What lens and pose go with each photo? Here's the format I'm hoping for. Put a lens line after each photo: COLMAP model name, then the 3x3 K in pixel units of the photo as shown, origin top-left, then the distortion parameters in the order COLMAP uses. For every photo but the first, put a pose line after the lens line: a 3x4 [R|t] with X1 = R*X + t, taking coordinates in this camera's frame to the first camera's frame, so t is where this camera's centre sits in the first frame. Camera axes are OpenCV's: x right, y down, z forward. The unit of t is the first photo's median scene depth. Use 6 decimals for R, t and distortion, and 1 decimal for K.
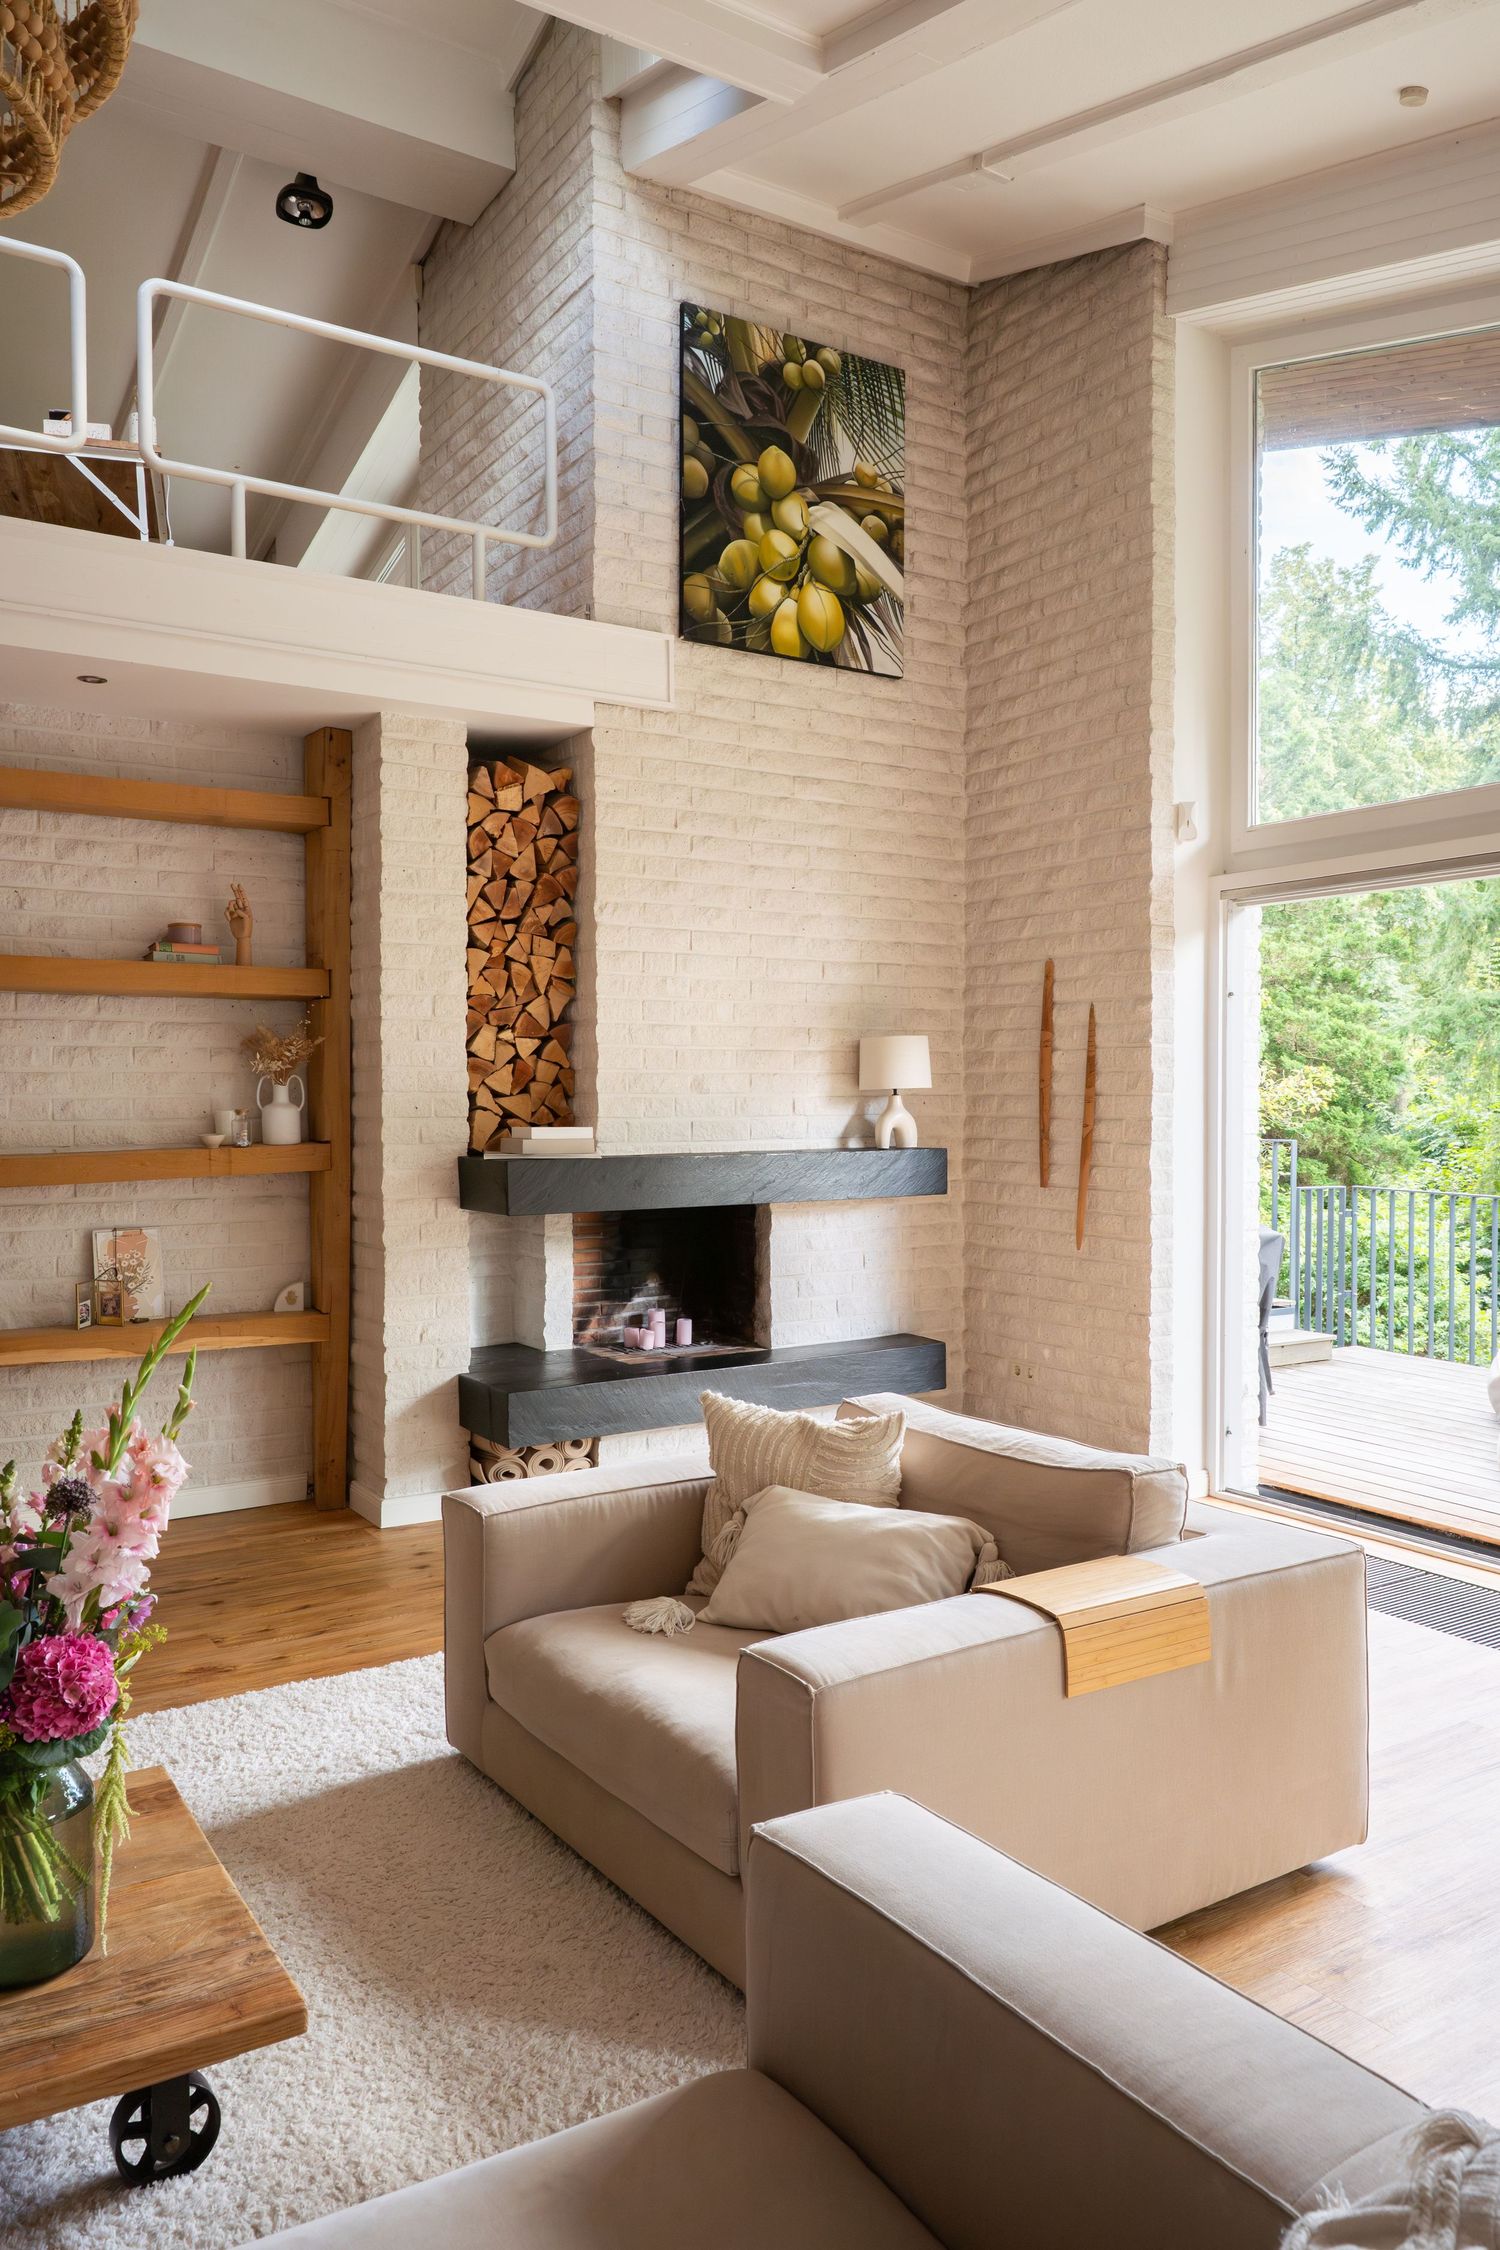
lens RADIAL K [[1560.6, 0, 727.6], [0, 1560.6, 1122.7], [0, 0, 1]] dist [-0.007367, 0.006274]
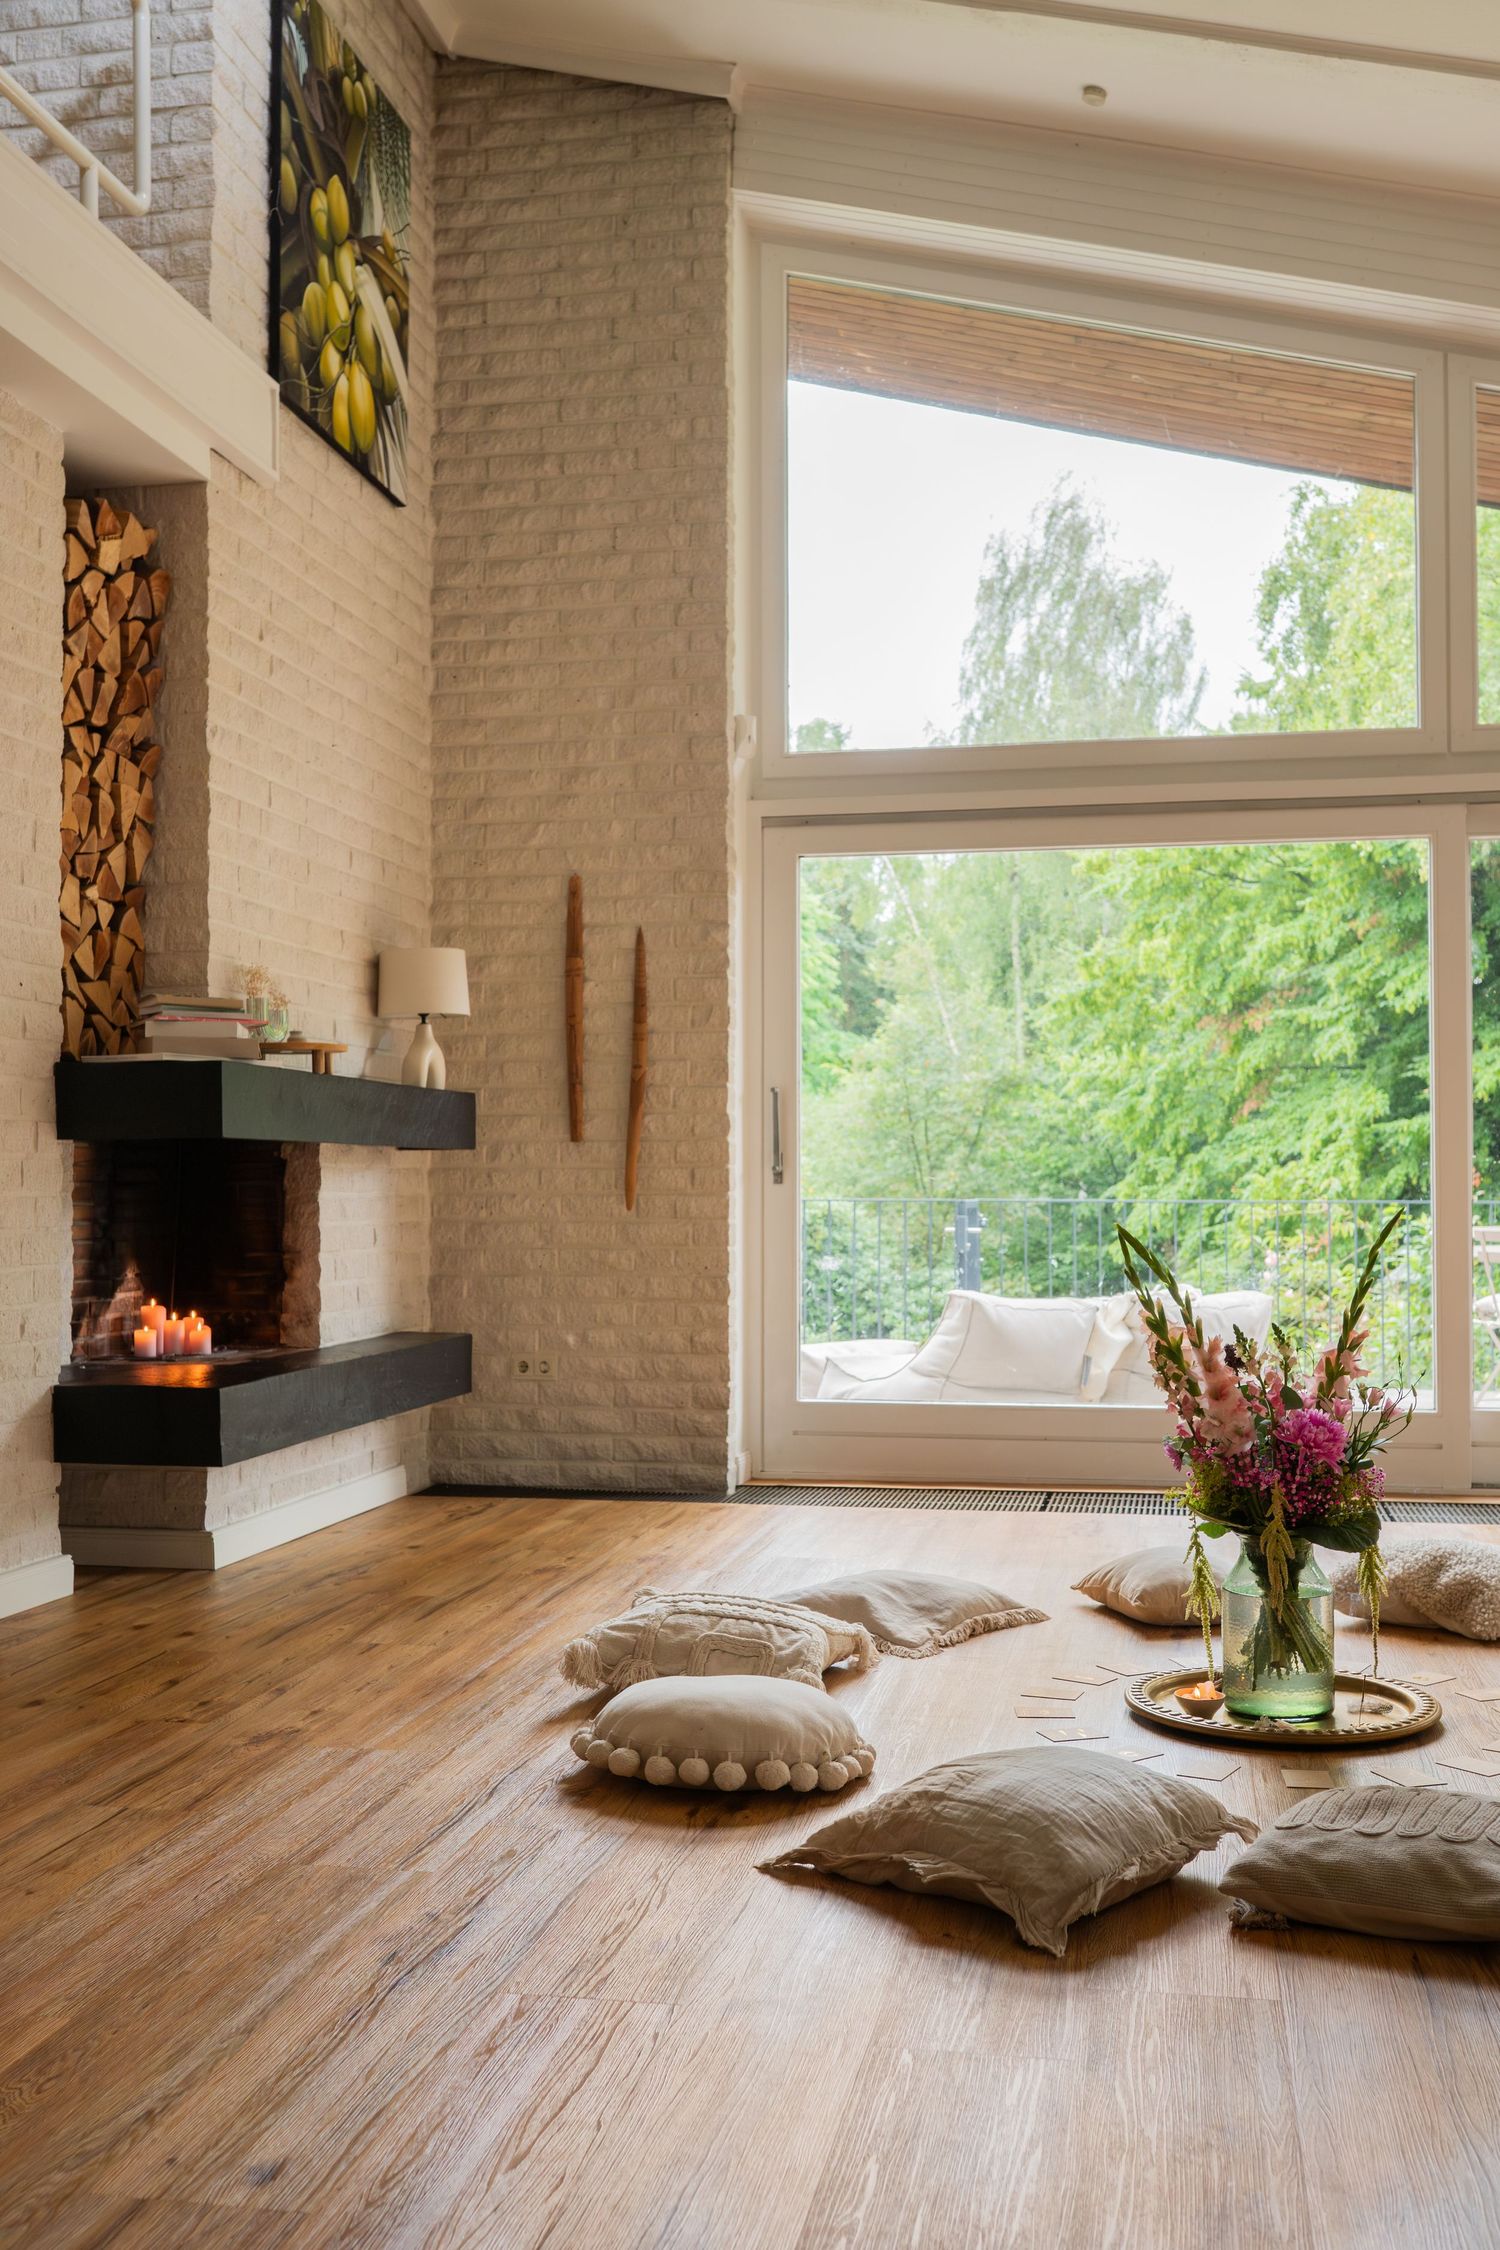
lens RADIAL K [[2181.3, 0, 751.1], [0, 2181.3, 1145.4], [0, 0, 1]] dist [0.000583, 0.000000]
pose [[0.680050, 0.014628, 0.733019, -0.637955], [0.017294, 0.999203, -0.035984, 0.093702], [-0.732961, 0.037147, 0.679255, 0.132812]]
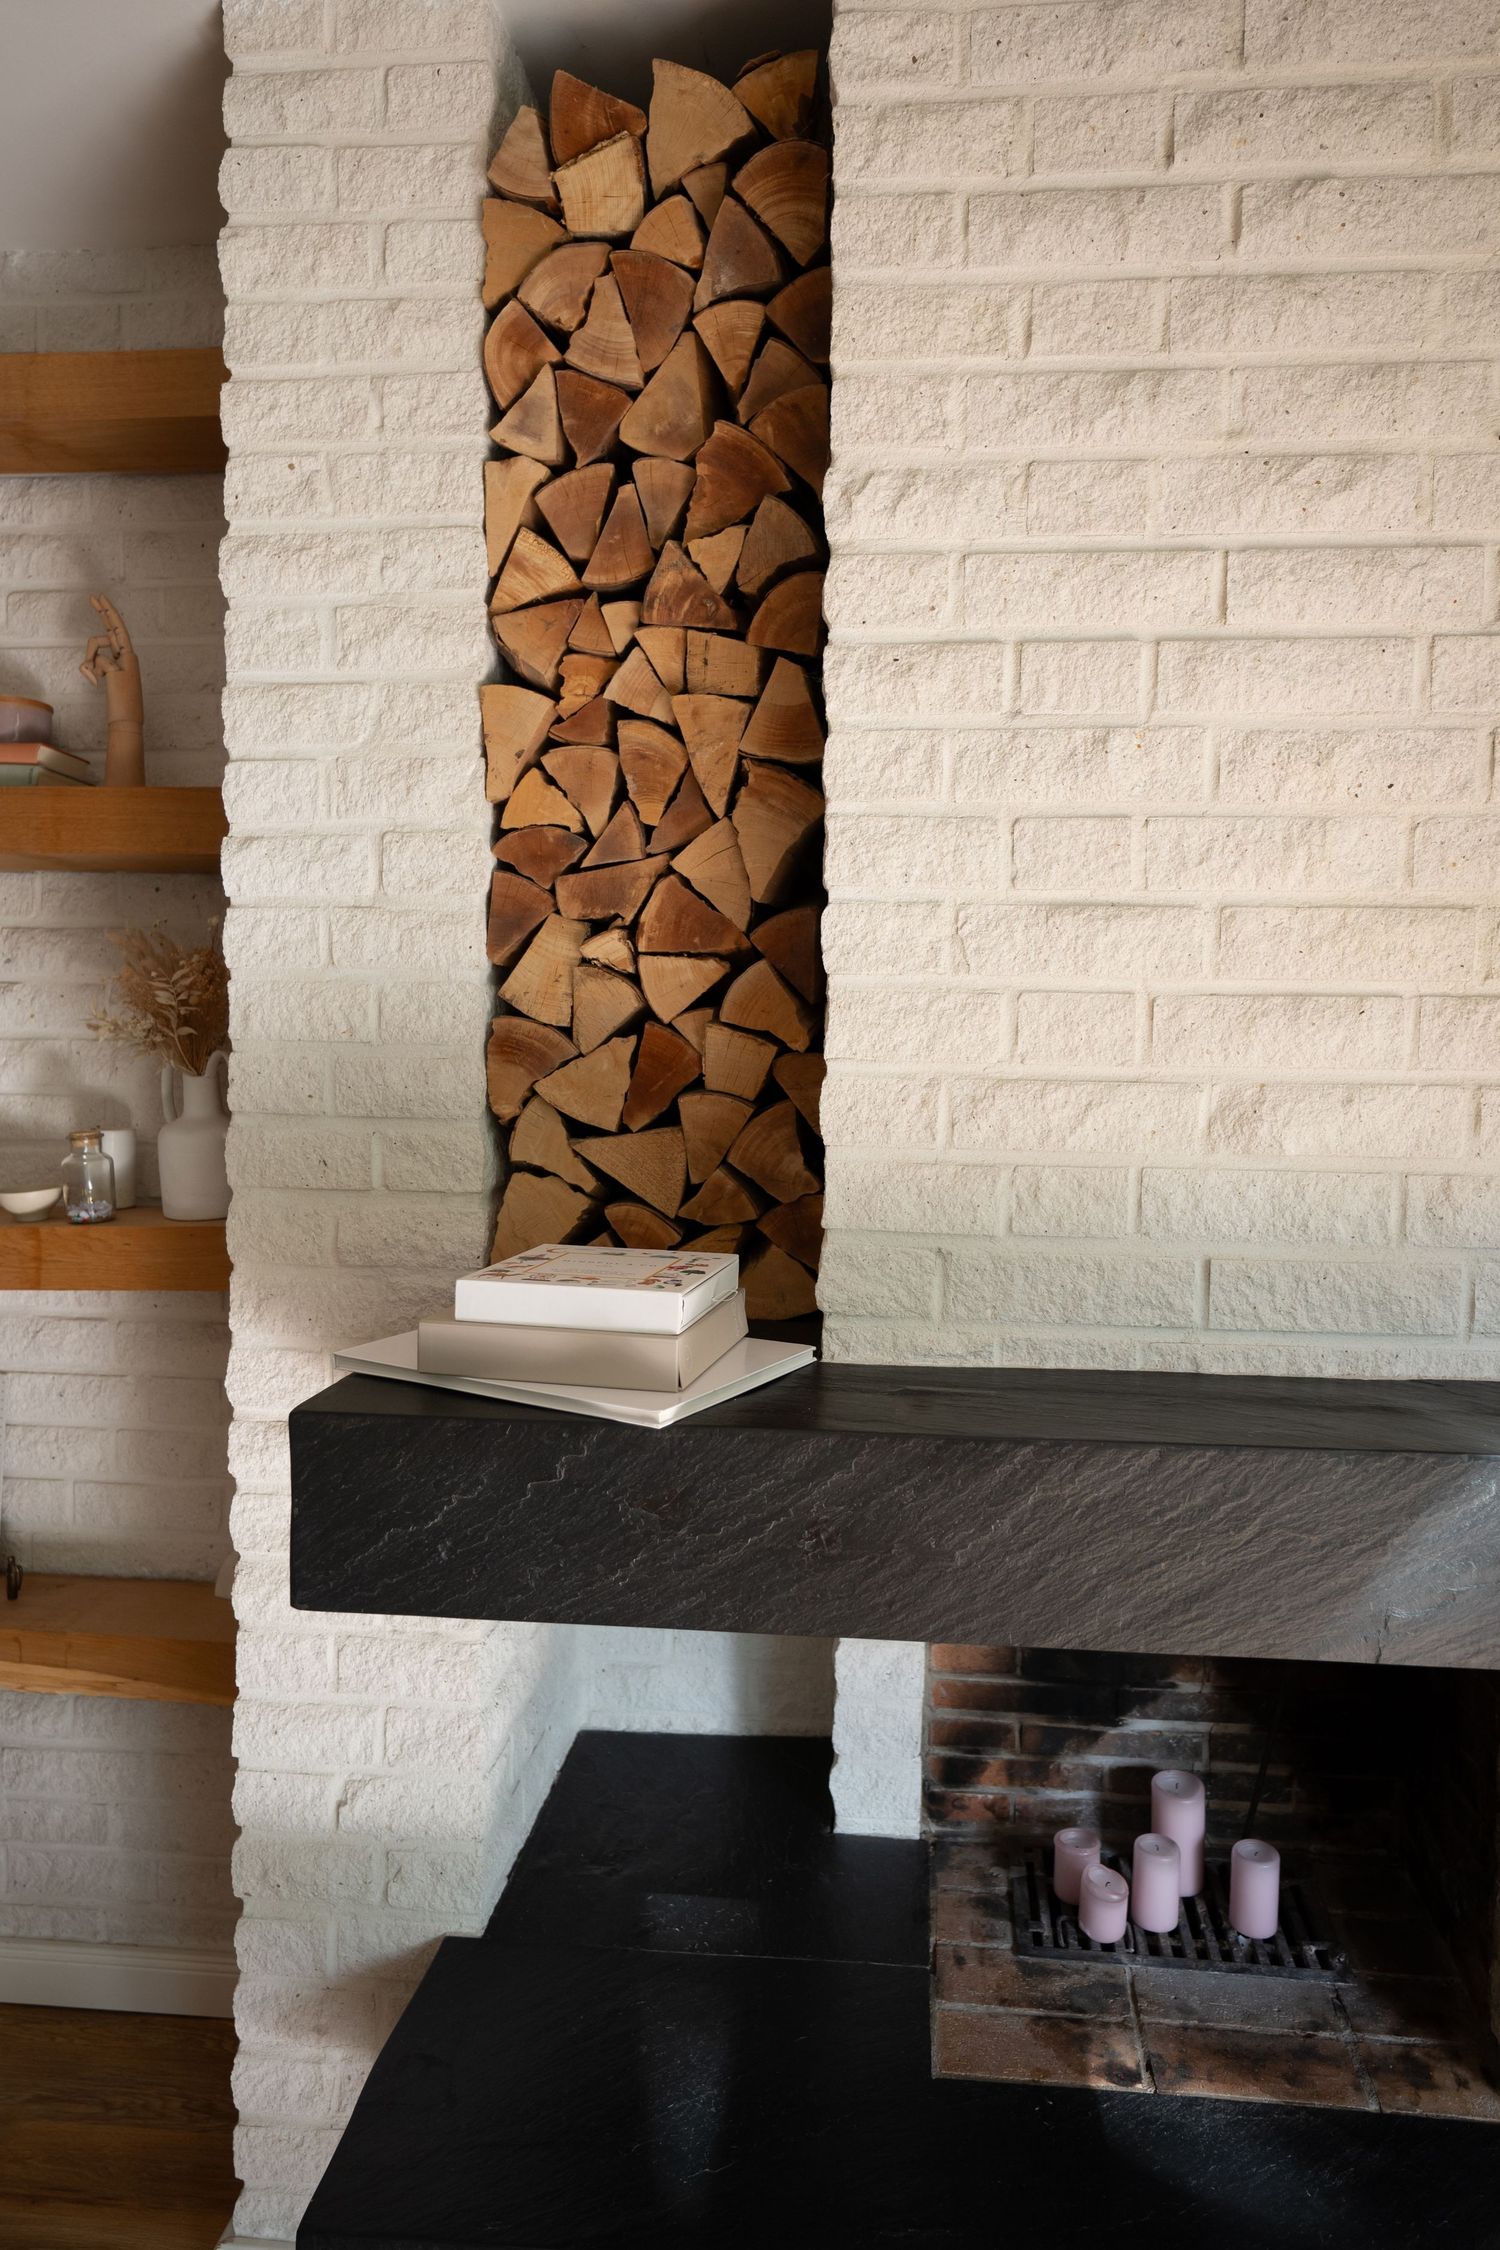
lens RADIAL K [[1369.3, 0, 829.1], [0, 1369.3, 1081.9], [0, 0, 1]] dist [-0.006053, 0.008018]
pose [[0.805989, 0.037976, -0.590711, 0.064783], [-0.028245, 0.999271, 0.025703, -0.036161], [0.591256, -0.004032, 0.806474, 0.782804]]
